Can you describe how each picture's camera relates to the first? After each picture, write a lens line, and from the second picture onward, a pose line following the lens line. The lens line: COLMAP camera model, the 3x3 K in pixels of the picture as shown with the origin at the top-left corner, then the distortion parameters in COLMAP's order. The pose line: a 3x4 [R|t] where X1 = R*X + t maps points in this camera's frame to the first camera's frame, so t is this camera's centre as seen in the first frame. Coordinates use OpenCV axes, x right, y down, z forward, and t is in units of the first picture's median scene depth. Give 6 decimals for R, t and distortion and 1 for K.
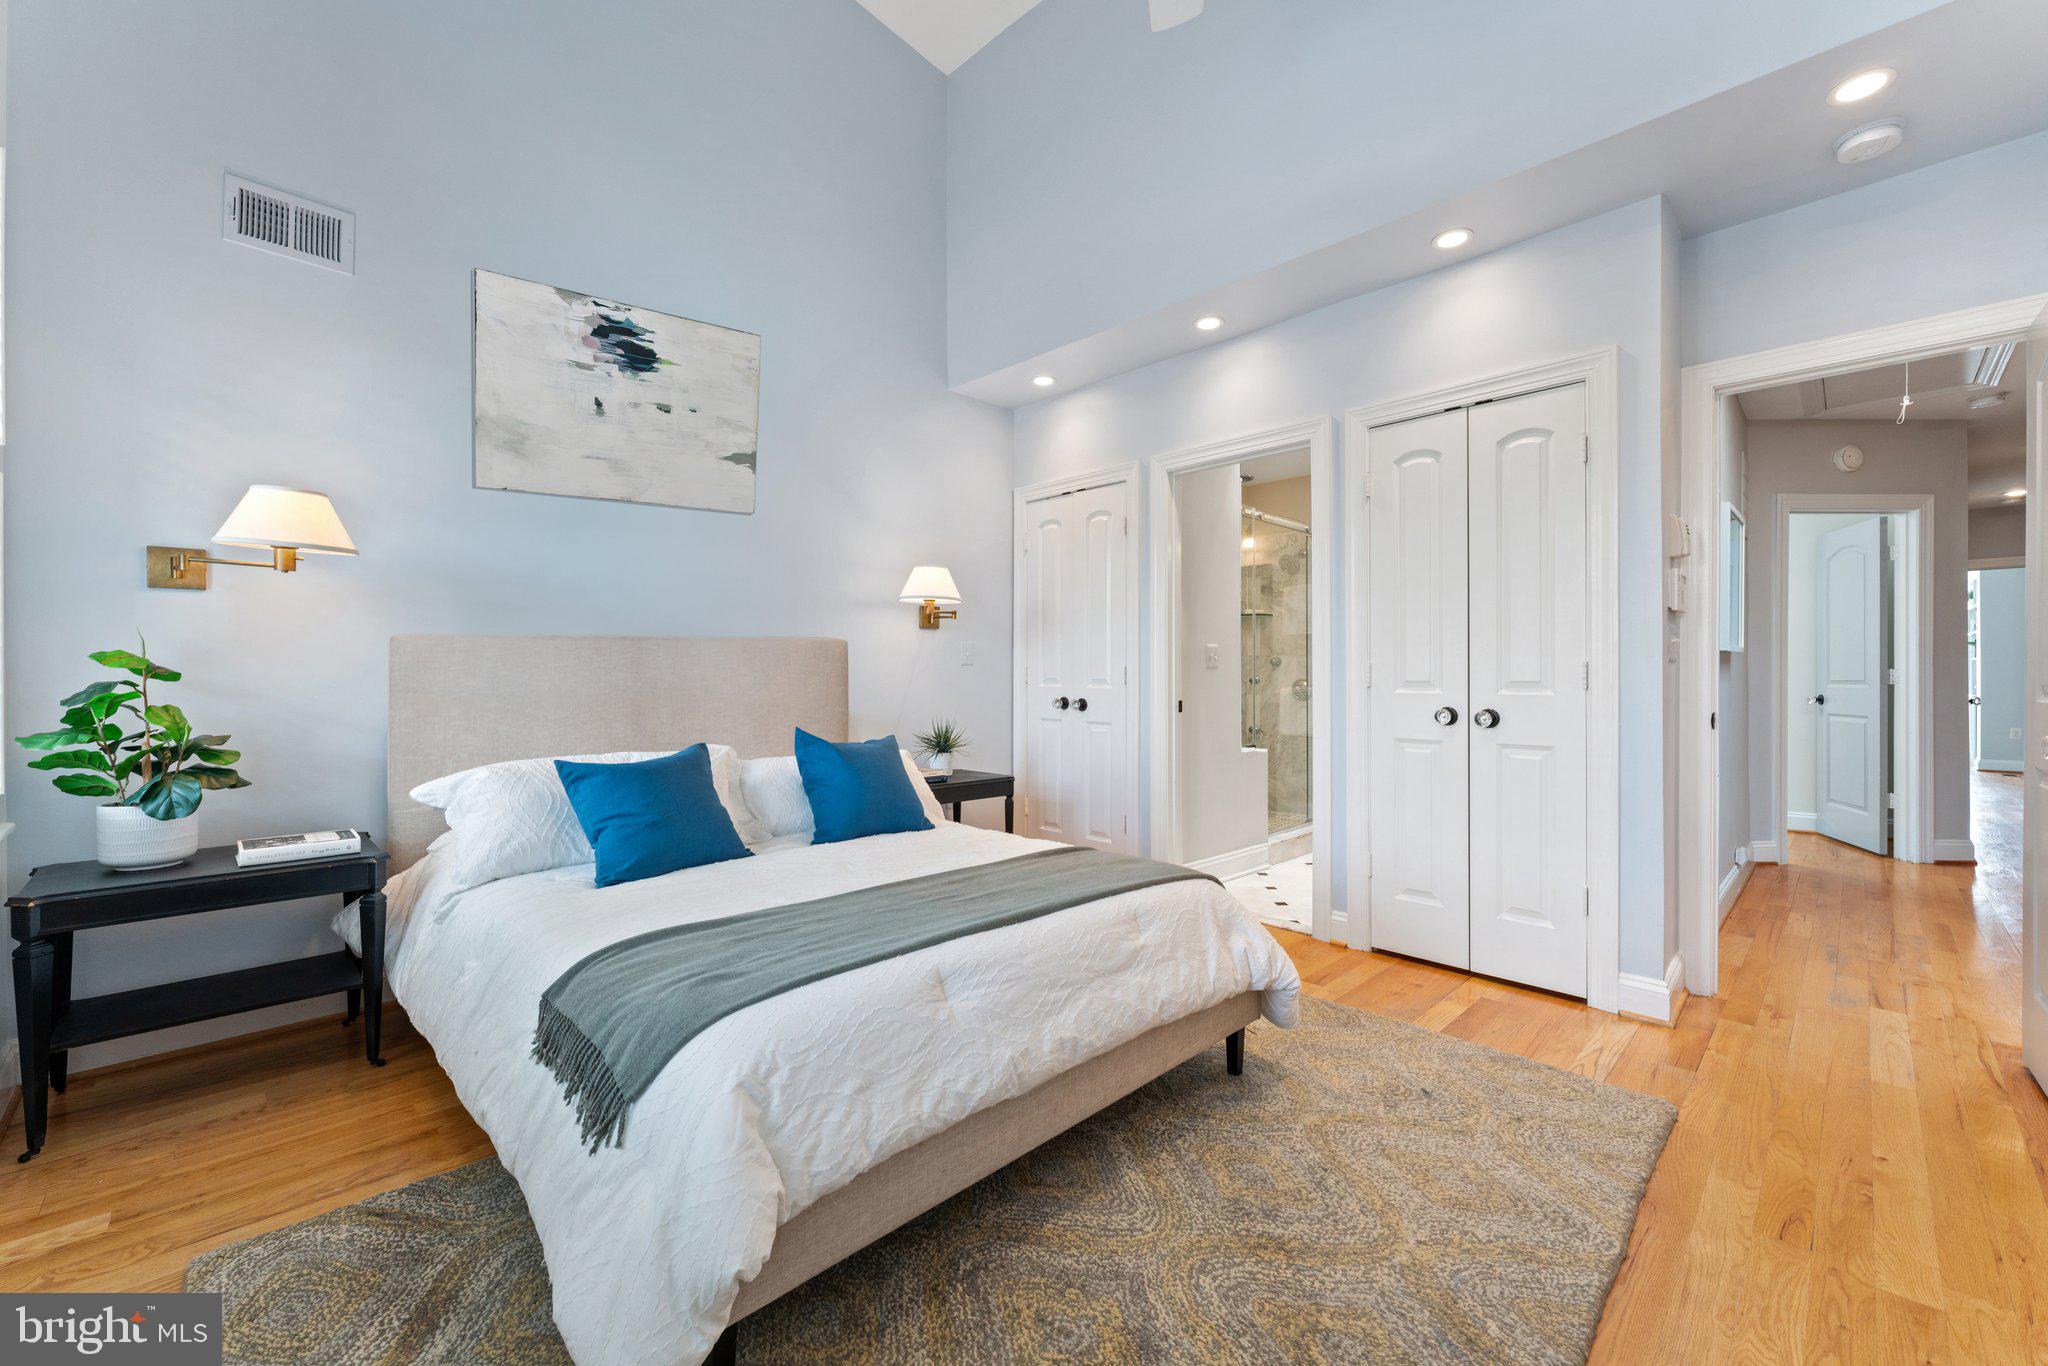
lens RADIAL K [[823.5, 0, 1010.6], [0, 823.5, 679.5], [0, 0, 1]] dist [0.000788, -0.000394]
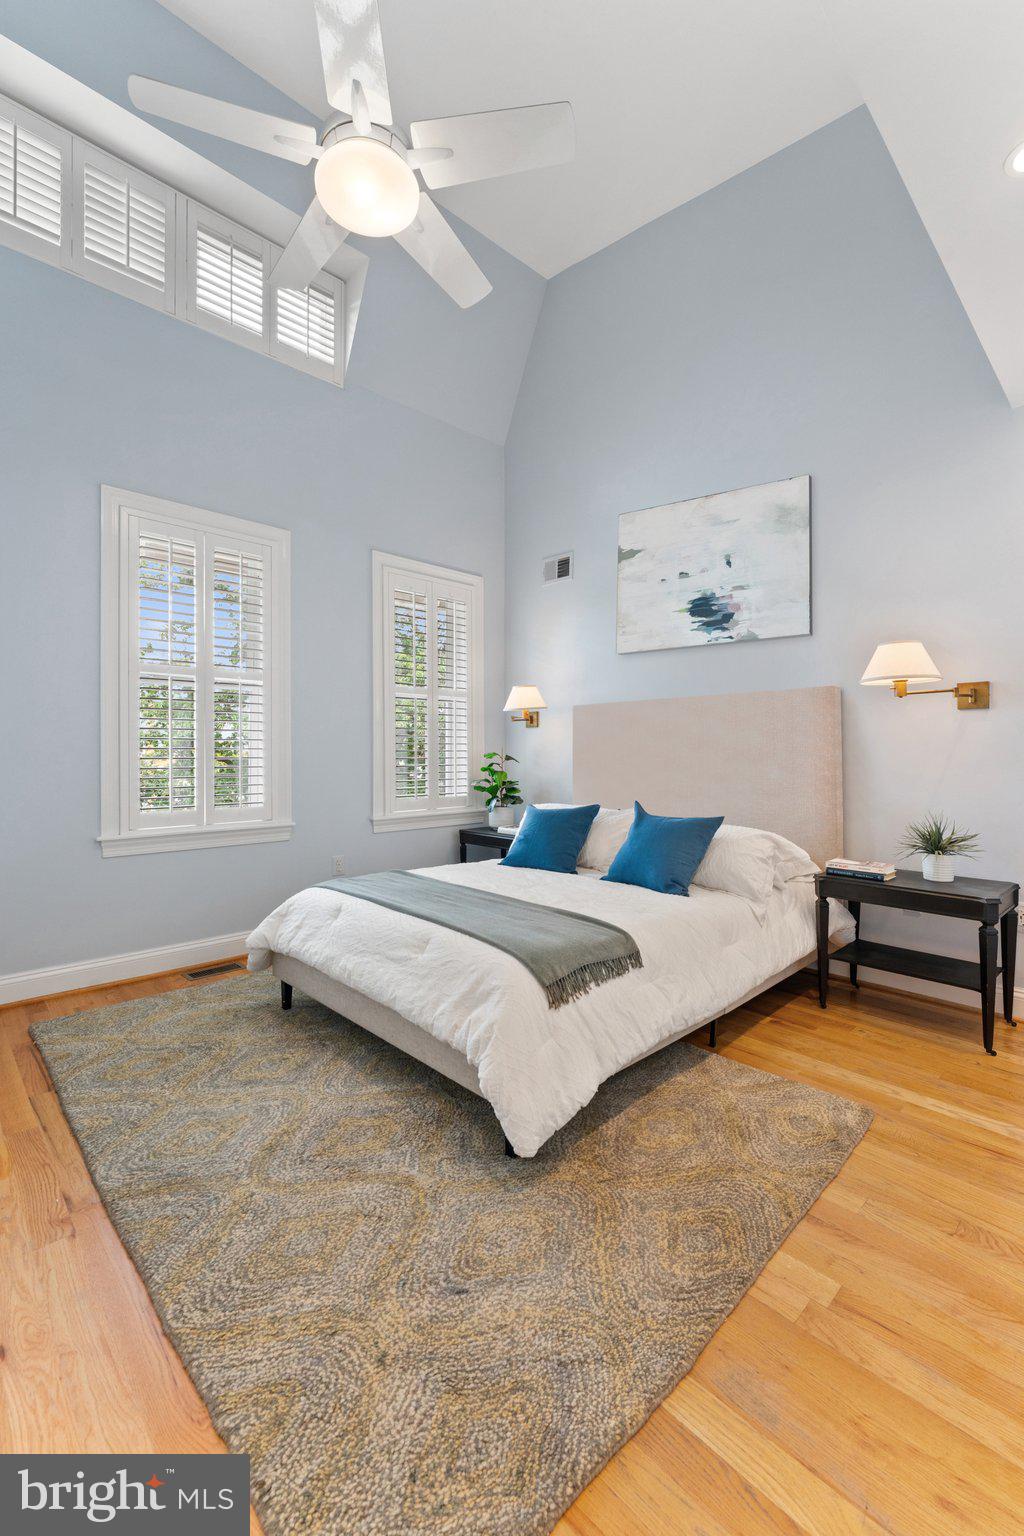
lens RADIAL K [[645.5, 0, 508.5], [0, 645.5, 752.3], [0, 0, 1]] dist [-0.002905, -0.000541]
pose [[-0.020533, -0.001058, -0.999789, 1.047273], [-0.002613, 0.999996, -0.001005, -0.027028], [0.999786, 0.002592, -0.020536, 0.976740]]
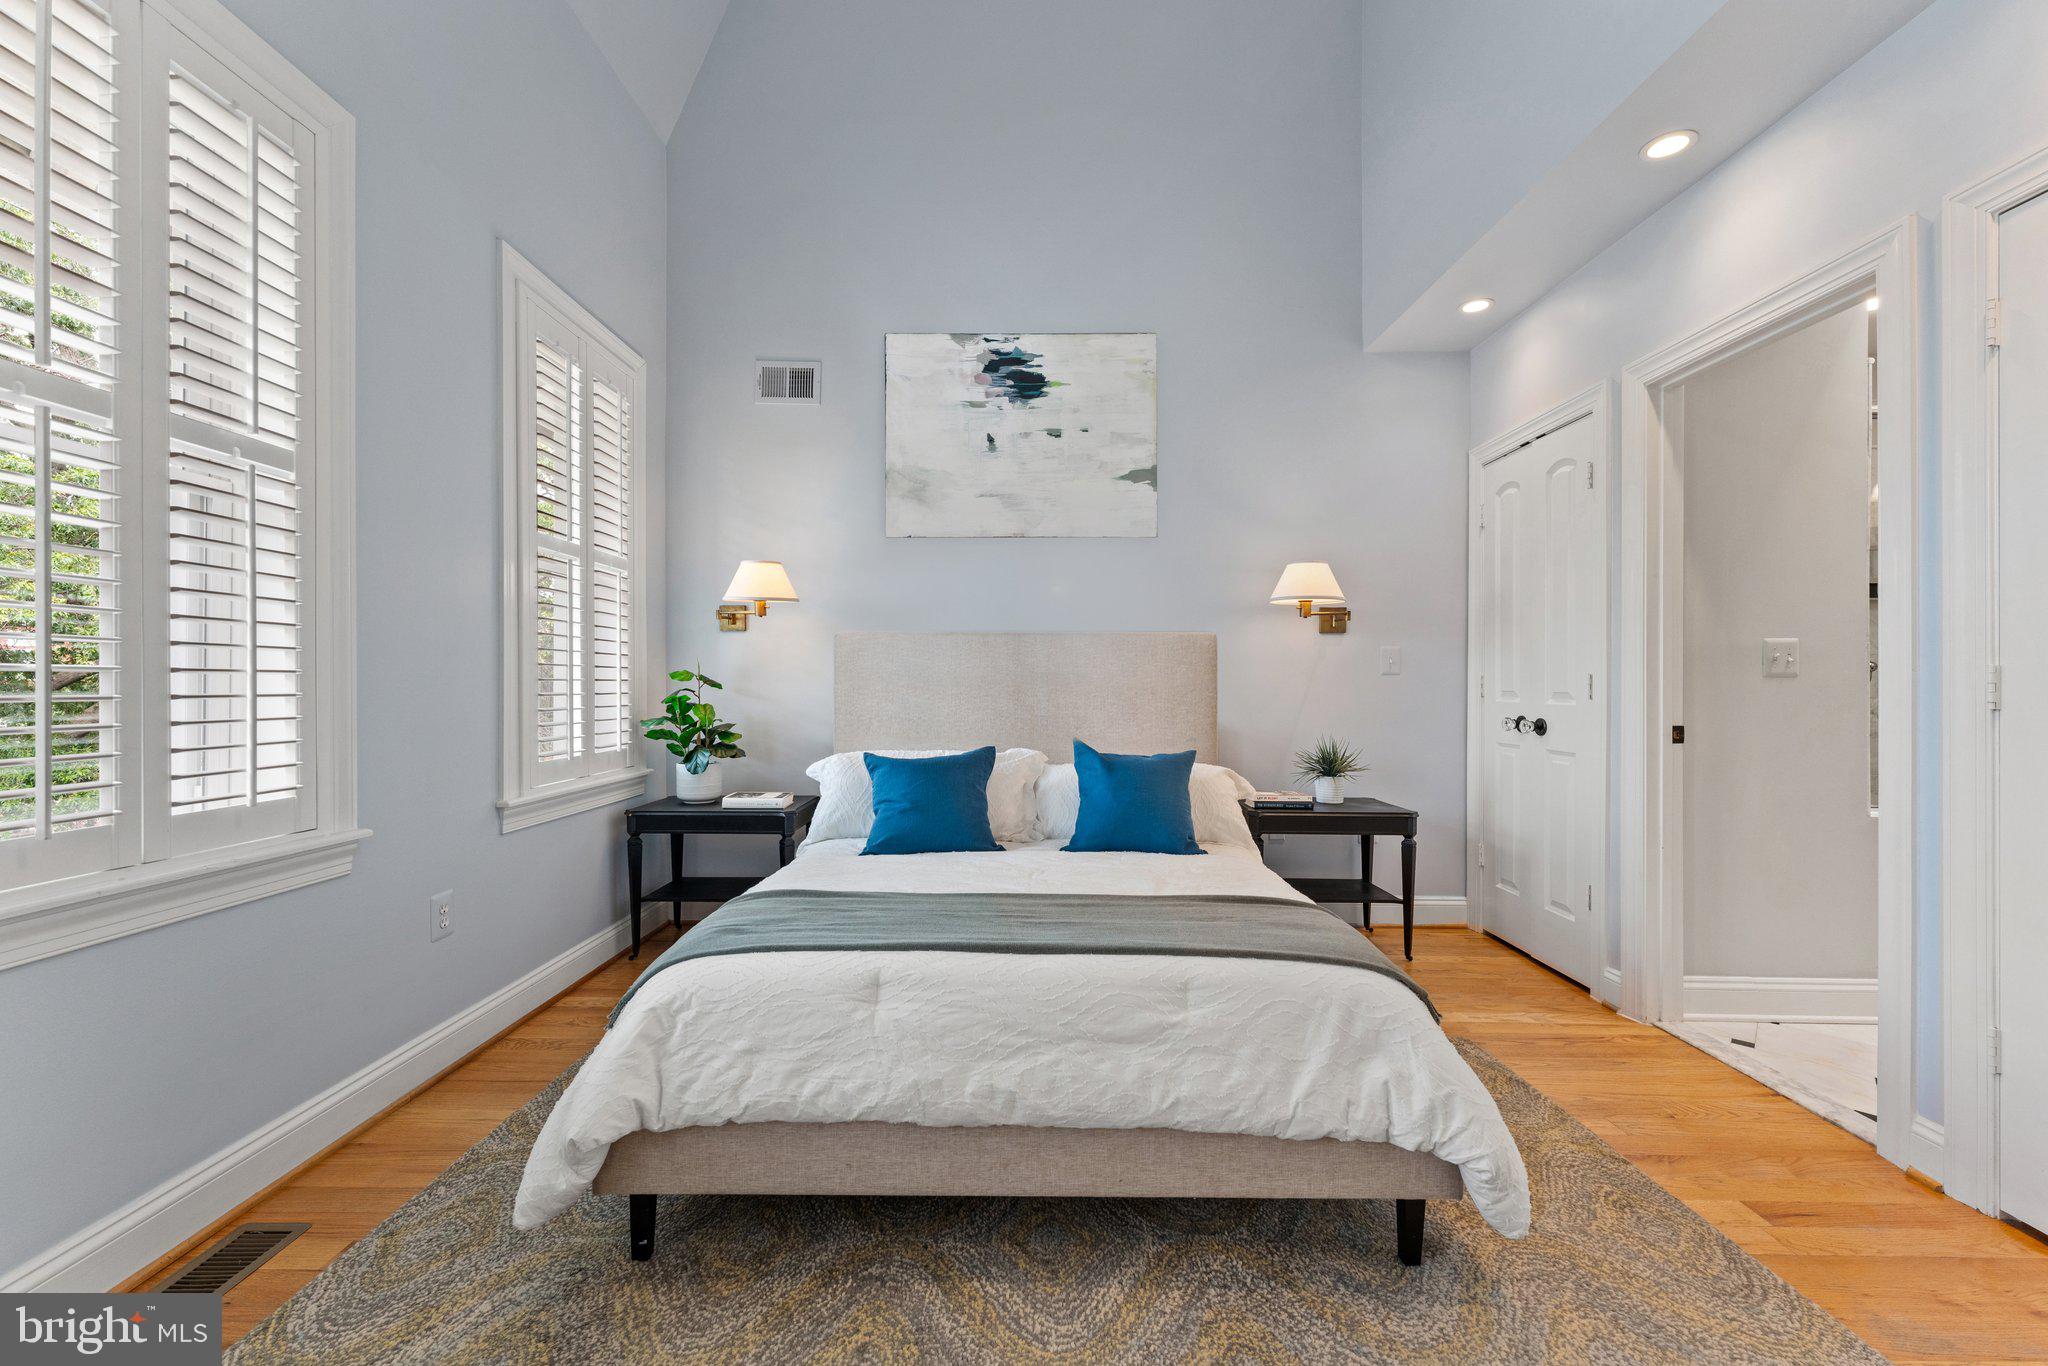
lens RADIAL K [[823.5, 0, 1014.3], [0, 823.5, 690.6], [0, 0, 1]] dist [0.000788, -0.000394]
pose [[0.706856, 0.006258, -0.707330, 0.505119], [-0.005987, 0.999978, 0.002864, -0.001930], [0.707332, 0.002210, 0.706878, 0.263992]]
